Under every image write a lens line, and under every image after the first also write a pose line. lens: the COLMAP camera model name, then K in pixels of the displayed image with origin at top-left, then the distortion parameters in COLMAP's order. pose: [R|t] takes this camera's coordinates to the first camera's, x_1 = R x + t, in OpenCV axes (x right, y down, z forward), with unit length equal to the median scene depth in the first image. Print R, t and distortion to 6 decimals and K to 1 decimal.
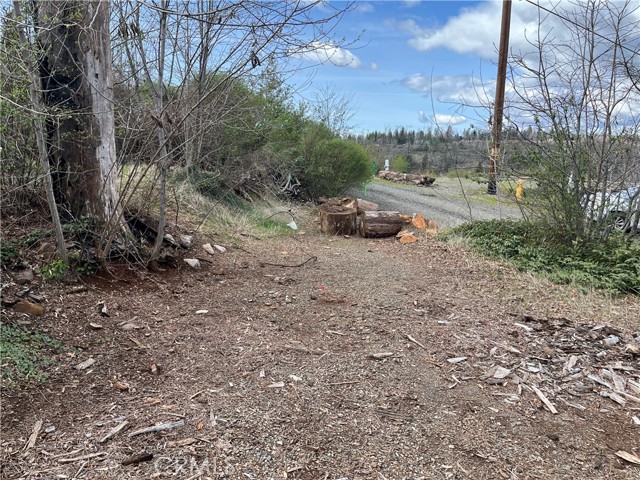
lens RADIAL K [[478.3, 0, 315.3], [0, 478.3, 239.0], [0, 0, 1]] dist [0.052065, -0.071134]
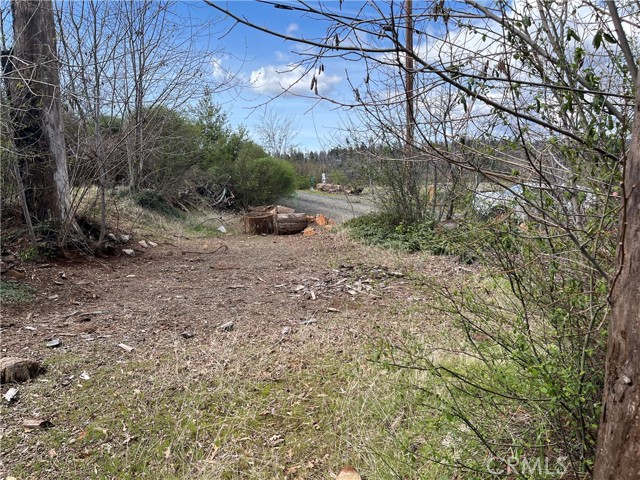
lens RADIAL K [[478.3, 0, 326.9], [0, 478.3, 238.5], [0, 0, 1]] dist [0.052065, -0.071134]
pose [[0.994091, -0.057948, 0.091787, 0.103017], [0.061049, 0.997642, -0.031349, 0.048755], [-0.089754, 0.036767, 0.995285, -0.242480]]
